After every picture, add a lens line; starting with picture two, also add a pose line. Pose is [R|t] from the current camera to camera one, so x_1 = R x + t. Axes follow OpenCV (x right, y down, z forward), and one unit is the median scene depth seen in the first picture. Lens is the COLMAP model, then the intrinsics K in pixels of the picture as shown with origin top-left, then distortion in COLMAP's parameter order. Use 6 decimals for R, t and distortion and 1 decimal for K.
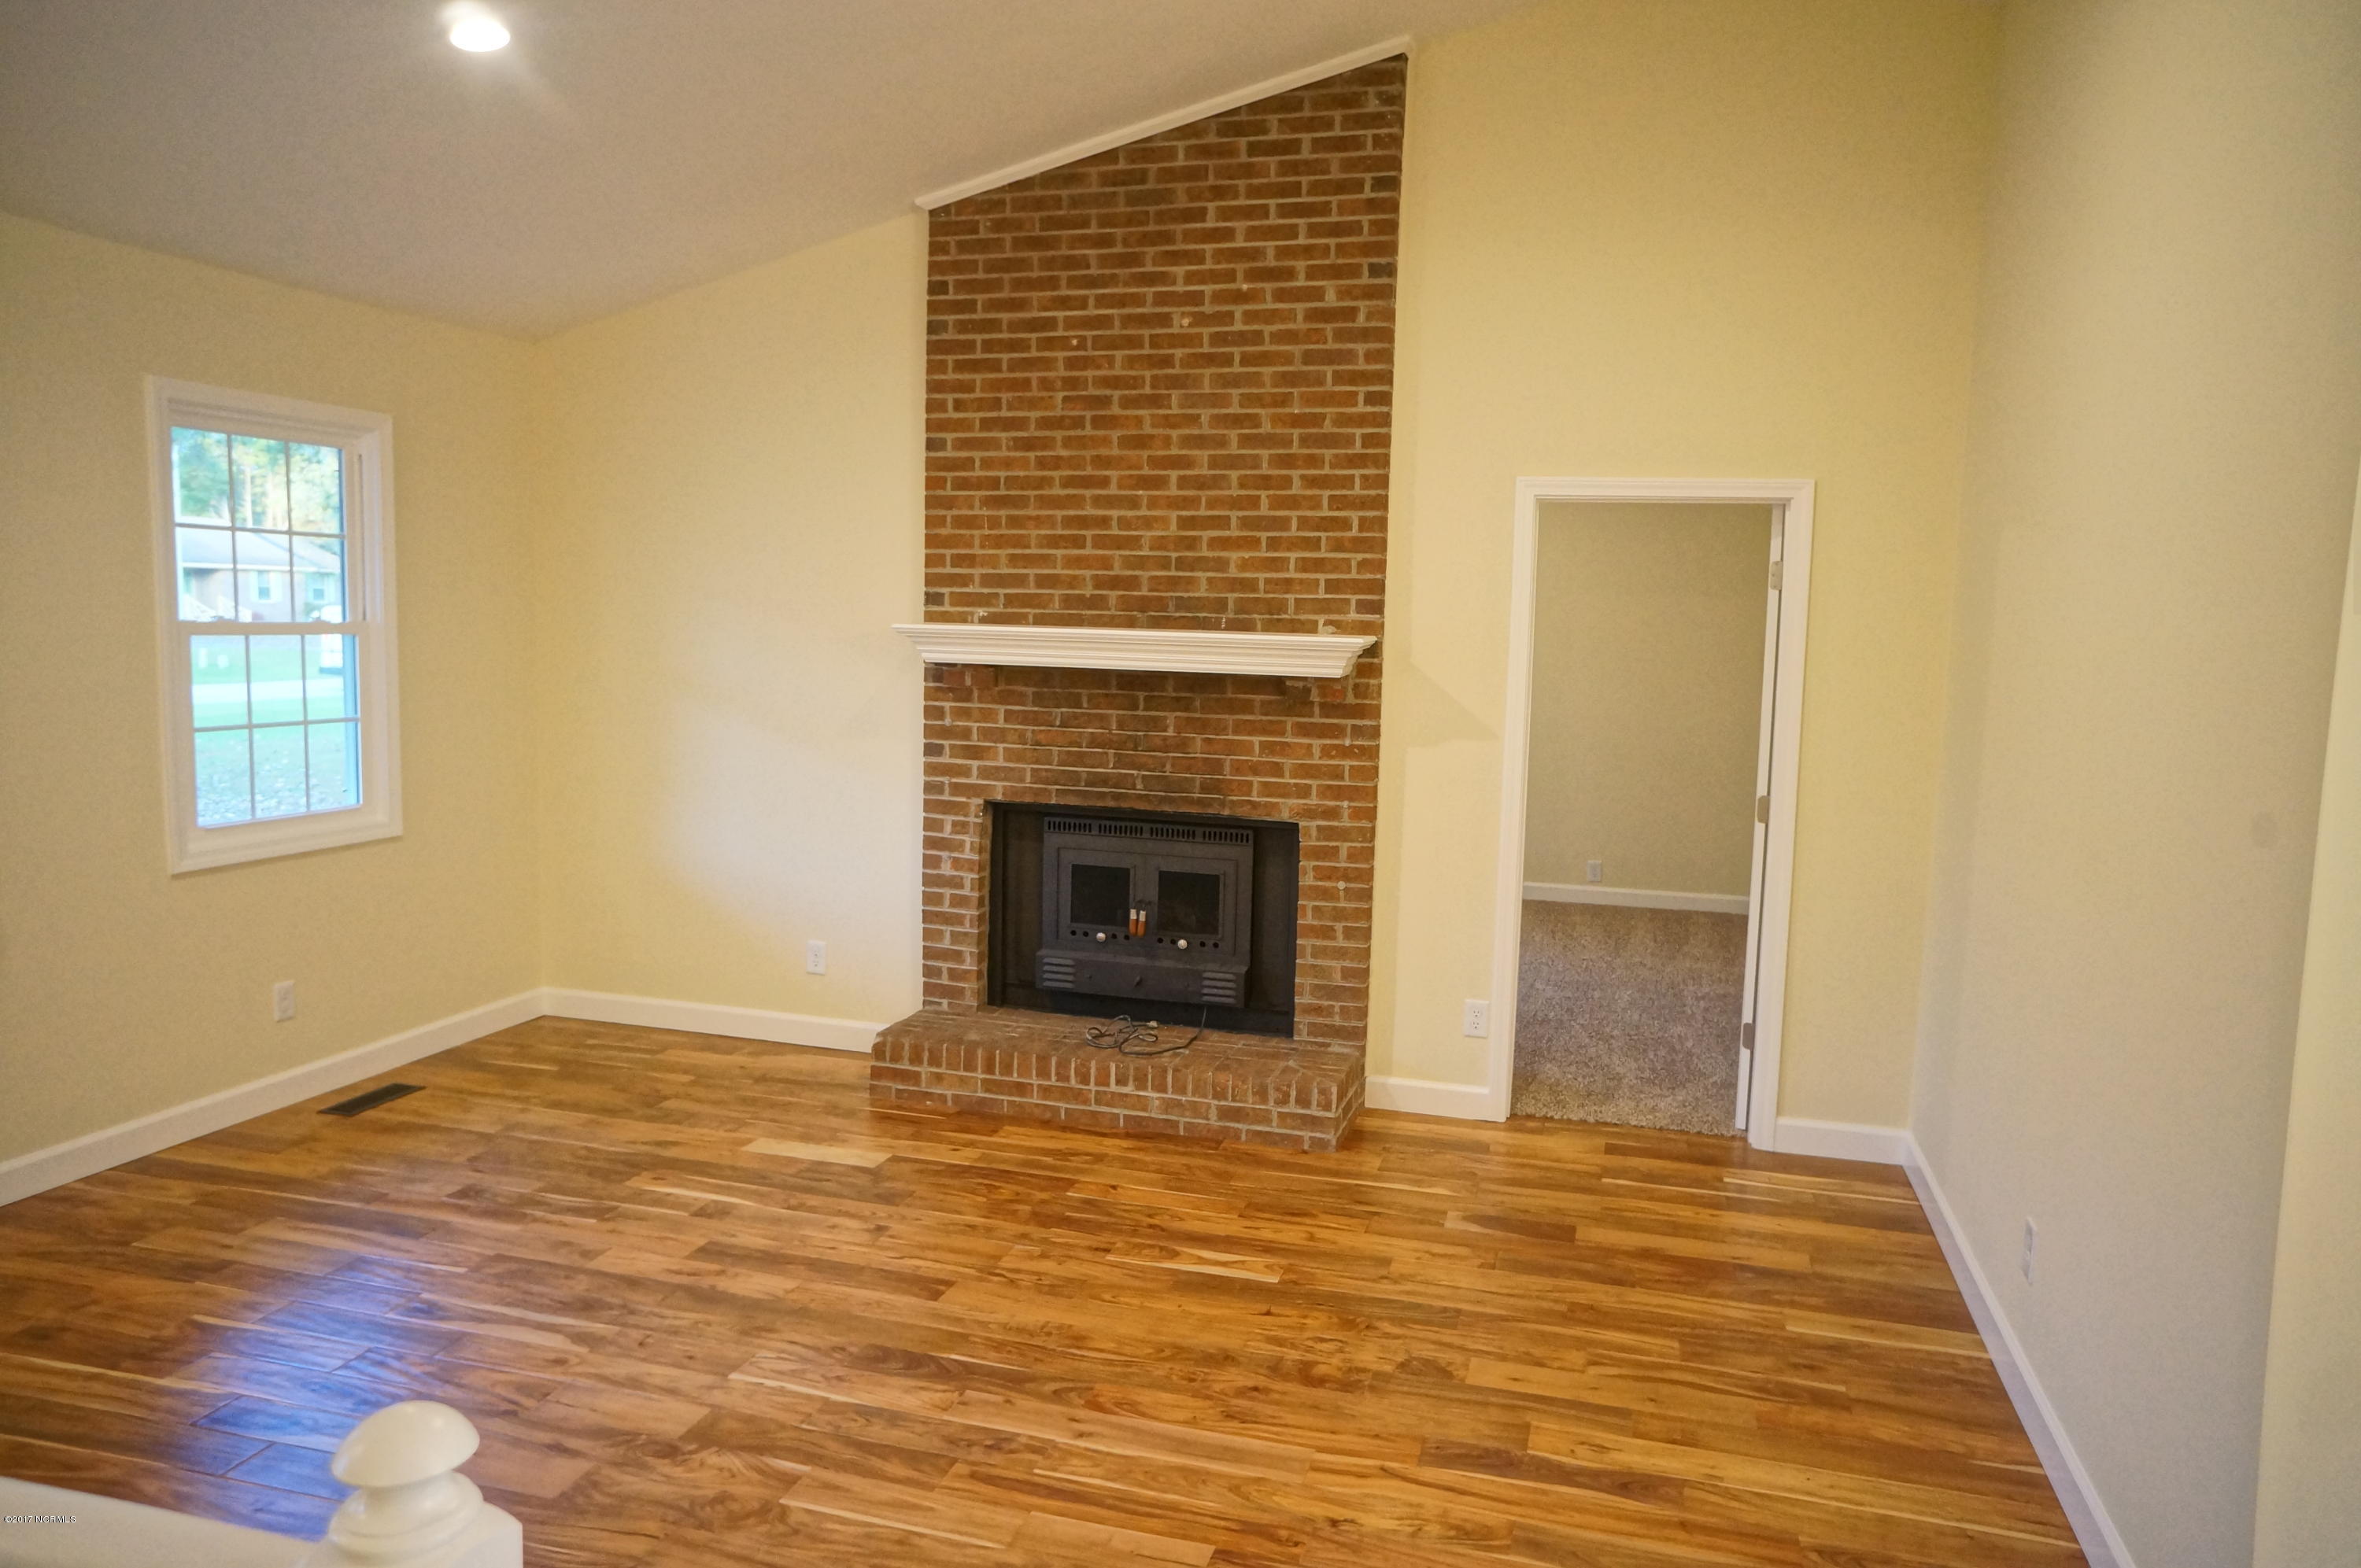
lens RADIAL K [[1599.9, 0, 1173.2], [0, 1599.9, 776.4], [0, 0, 1]] dist [-0.056144, 0.076074]
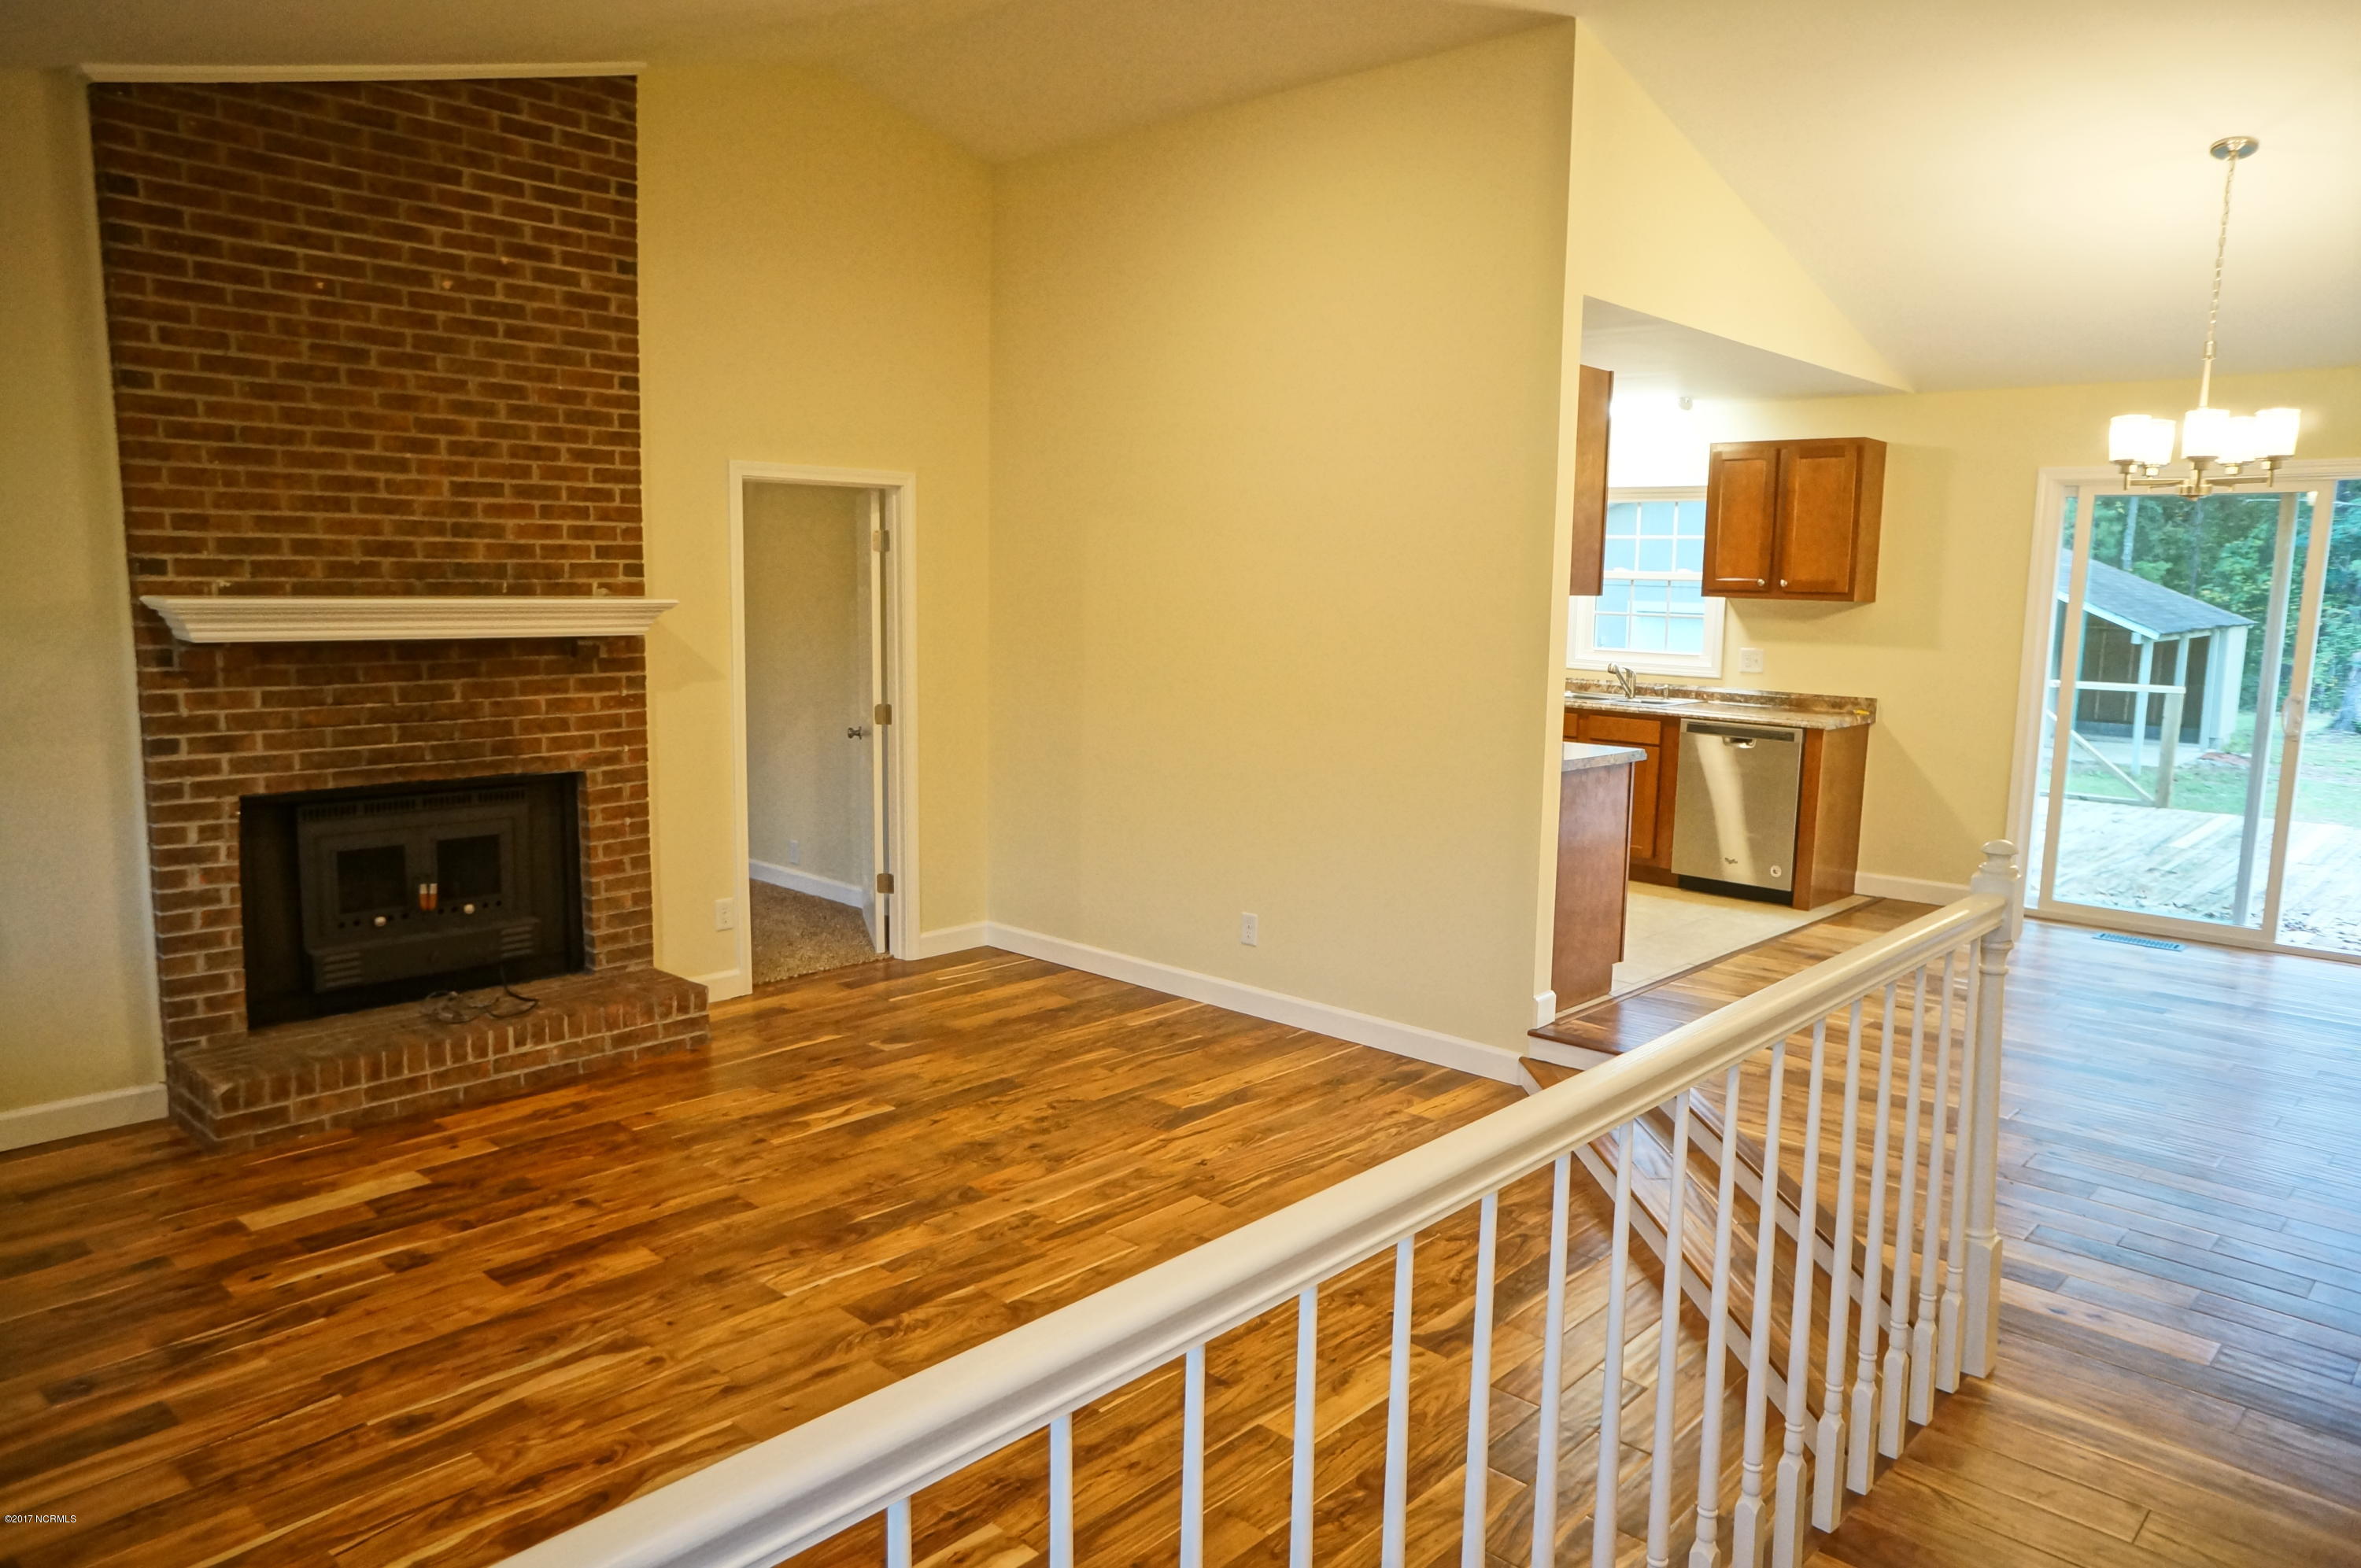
lens RADIAL K [[1599.9, 0, 1174.7], [0, 1599.9, 776.0], [0, 0, 1]] dist [-0.056144, 0.076074]
pose [[0.438732, -0.131276, 0.888977, -0.712381], [0.083644, 0.990943, 0.105053, -0.048140], [-0.894717, 0.028267, 0.445739, 0.165238]]
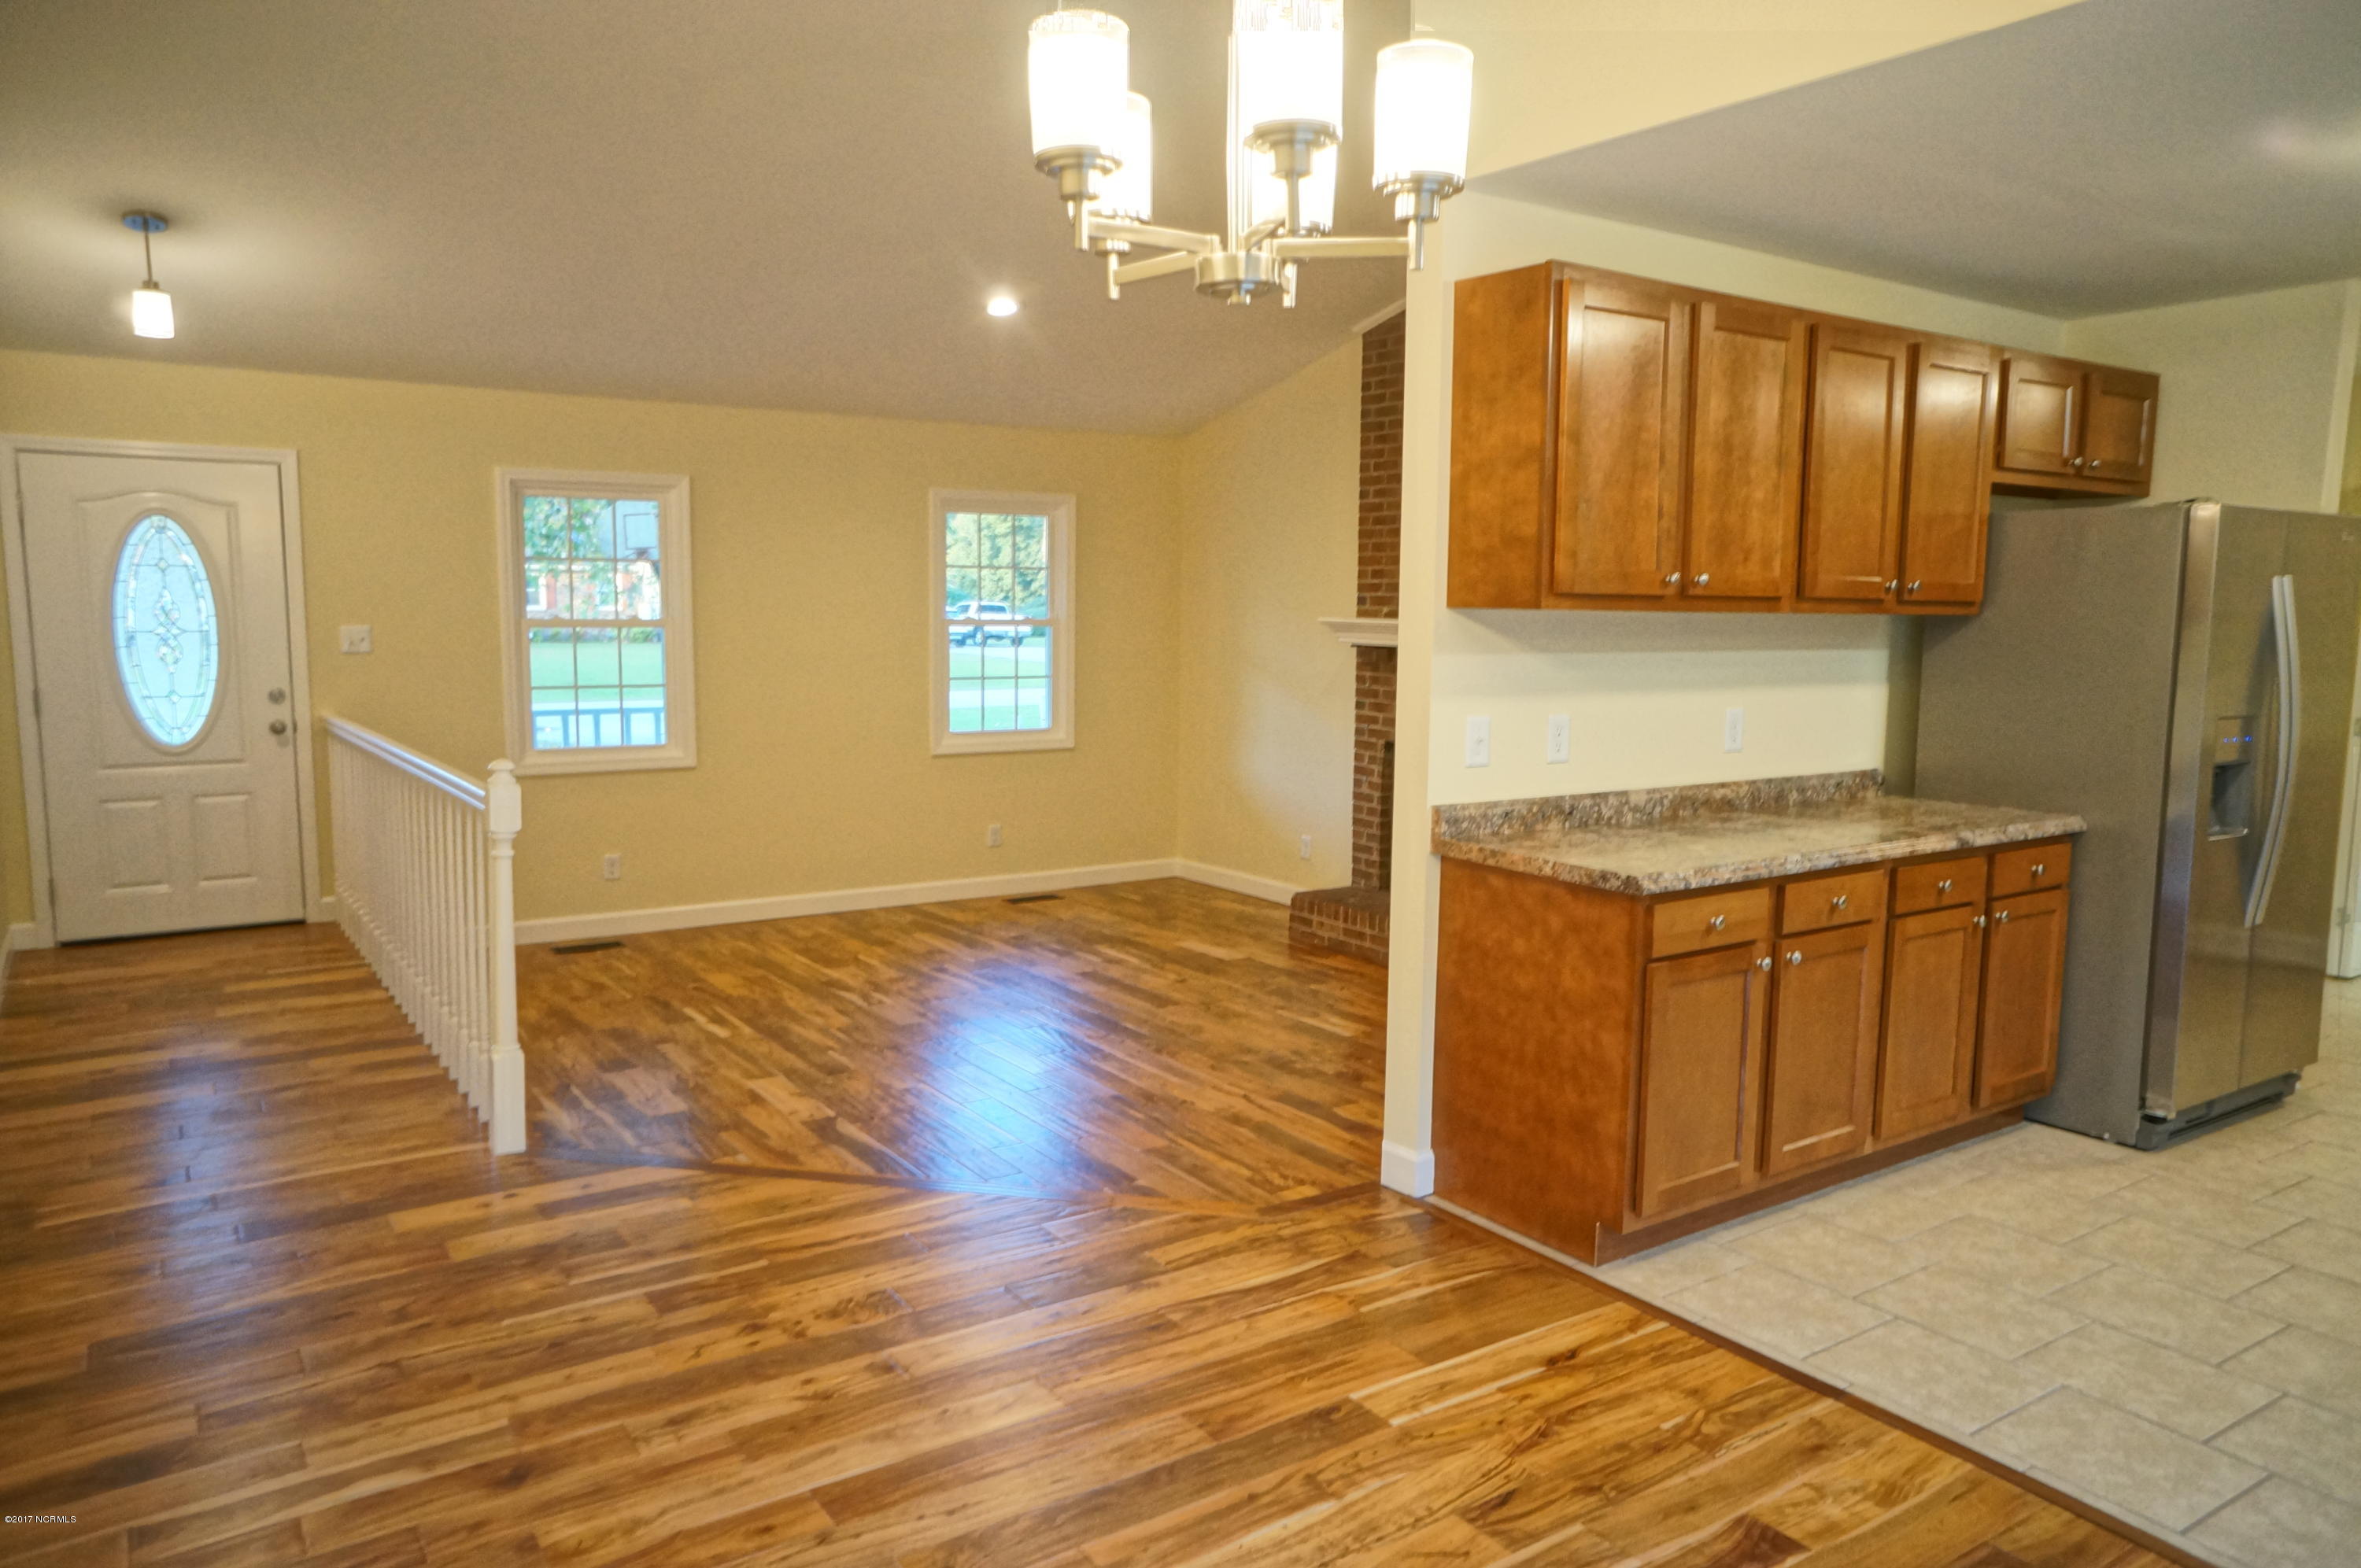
lens RADIAL K [[1599.9, 0, 1168.1], [0, 1599.9, 787.5], [0, 0, 1]] dist [-0.056144, 0.076074]
pose [[0.776404, 0.057629, -0.627595, 0.676282], [-0.056961, 0.998152, 0.021188, 0.039615], [0.627656, 0.019298, 0.778252, -0.249686]]
